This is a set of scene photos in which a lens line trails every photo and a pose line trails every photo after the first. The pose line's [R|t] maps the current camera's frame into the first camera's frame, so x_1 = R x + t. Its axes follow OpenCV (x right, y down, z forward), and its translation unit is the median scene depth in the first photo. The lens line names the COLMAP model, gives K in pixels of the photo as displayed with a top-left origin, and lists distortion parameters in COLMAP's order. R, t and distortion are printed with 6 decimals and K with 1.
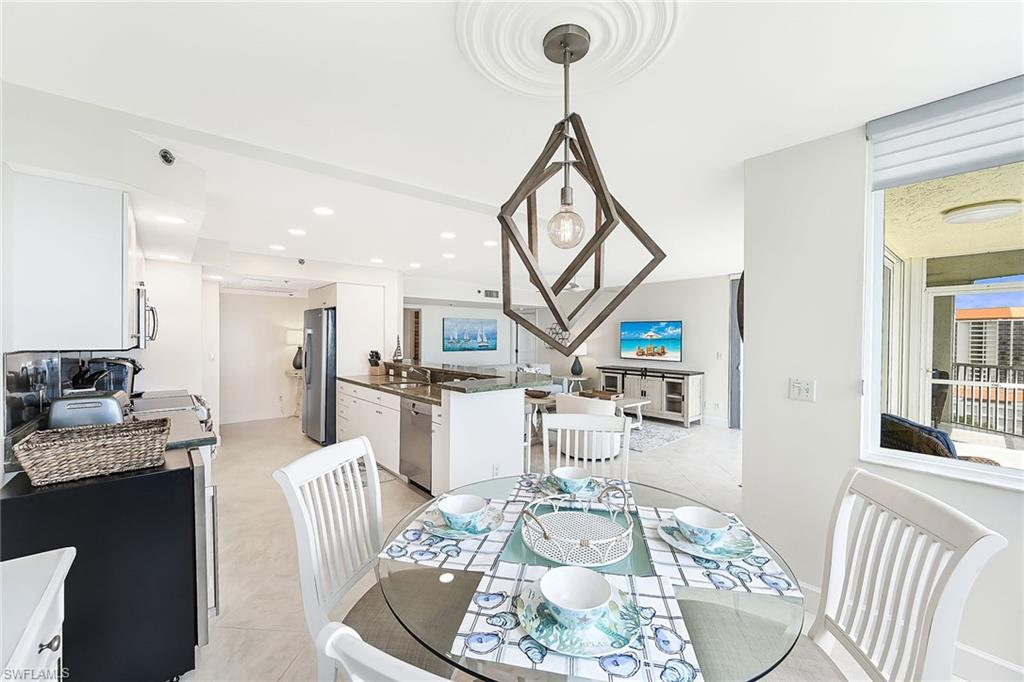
lens RADIAL K [[417.9, 0, 509.9], [0, 417.9, 363.0], [0, 0, 1]] dist [-0.000357, 0.000164]
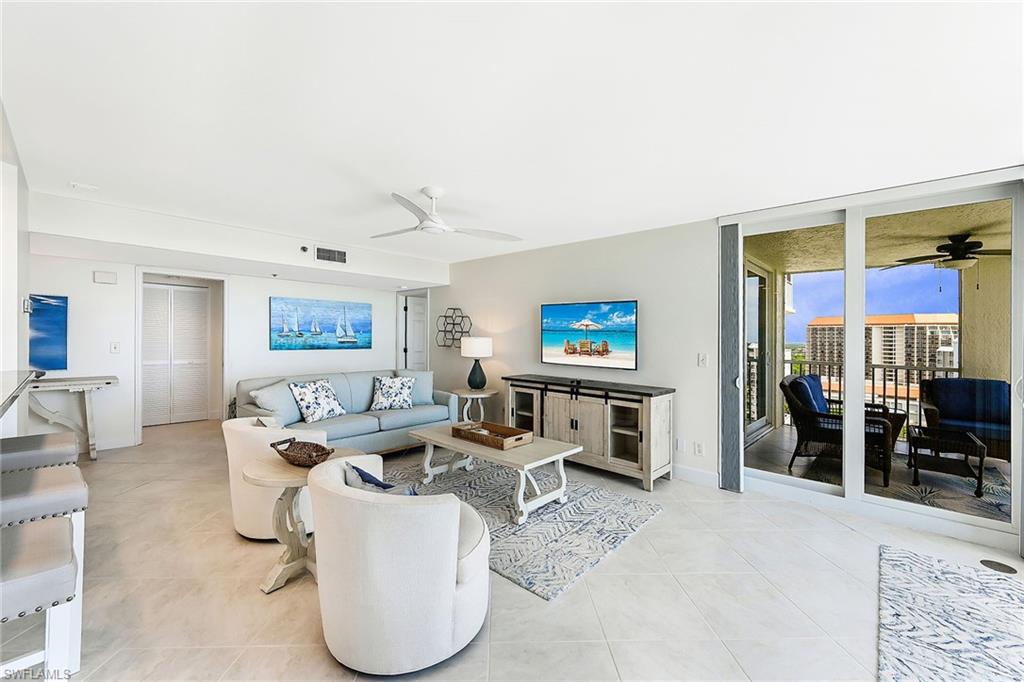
lens RADIAL K [[411.6, 0, 510.0], [0, 411.6, 339.2], [0, 0, 1]] dist [-0.000444, 0.000099]
pose [[0.994687, 0.008972, 0.102553, 0.164692], [-0.003227, 0.998423, -0.056043, -0.012668], [-0.102894, 0.055414, 0.993148, 0.419179]]
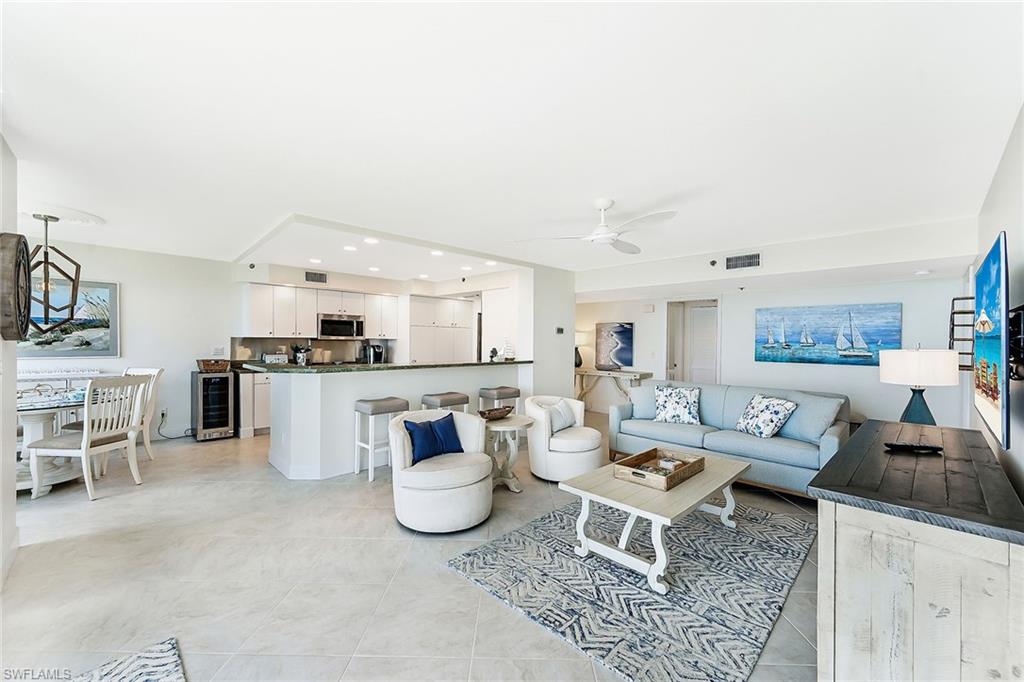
lens RADIAL K [[411.6, 0, 510.0], [0, 411.6, 339.2], [0, 0, 1]] dist [-0.000444, 0.000099]
pose [[0.051799, -0.007738, -0.998628, 0.545188], [-0.074941, 0.997120, -0.011614, -0.031176], [0.995842, 0.075440, 0.051070, 0.715010]]
